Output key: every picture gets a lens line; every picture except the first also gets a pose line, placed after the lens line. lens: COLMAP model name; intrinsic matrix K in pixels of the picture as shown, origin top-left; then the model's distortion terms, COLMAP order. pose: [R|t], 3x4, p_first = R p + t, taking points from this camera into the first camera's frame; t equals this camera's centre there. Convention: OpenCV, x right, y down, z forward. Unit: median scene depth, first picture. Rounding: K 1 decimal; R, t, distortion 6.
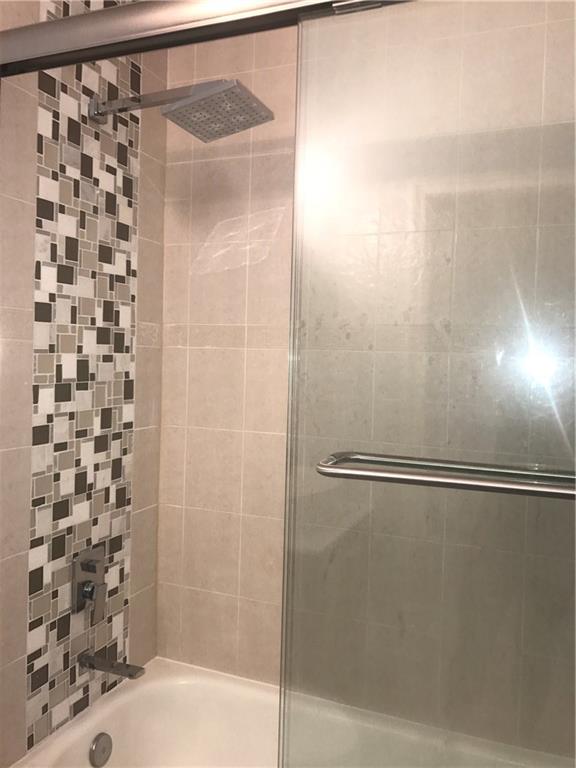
lens RADIAL K [[638.2, 0, 288.0], [0, 638.2, 384.0], [0, 0, 1]] dist [0.060493, -0.056300]
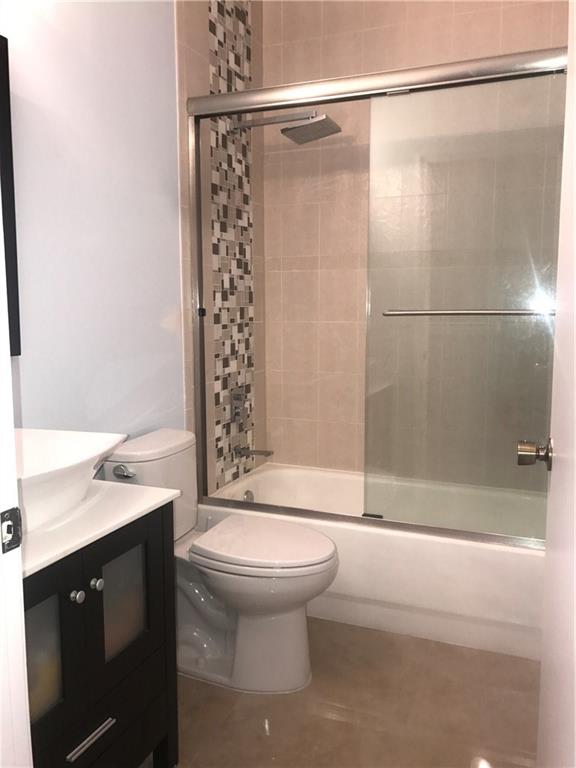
lens RADIAL K [[638.2, 0, 288.0], [0, 638.2, 384.0], [0, 0, 1]] dist [0.060493, -0.056300]
pose [[0.999735, -0.022548, 0.004553, -0.178905], [0.022112, 0.996549, 0.080013, 0.110331], [-0.006341, -0.079892, 0.996783, -0.713153]]
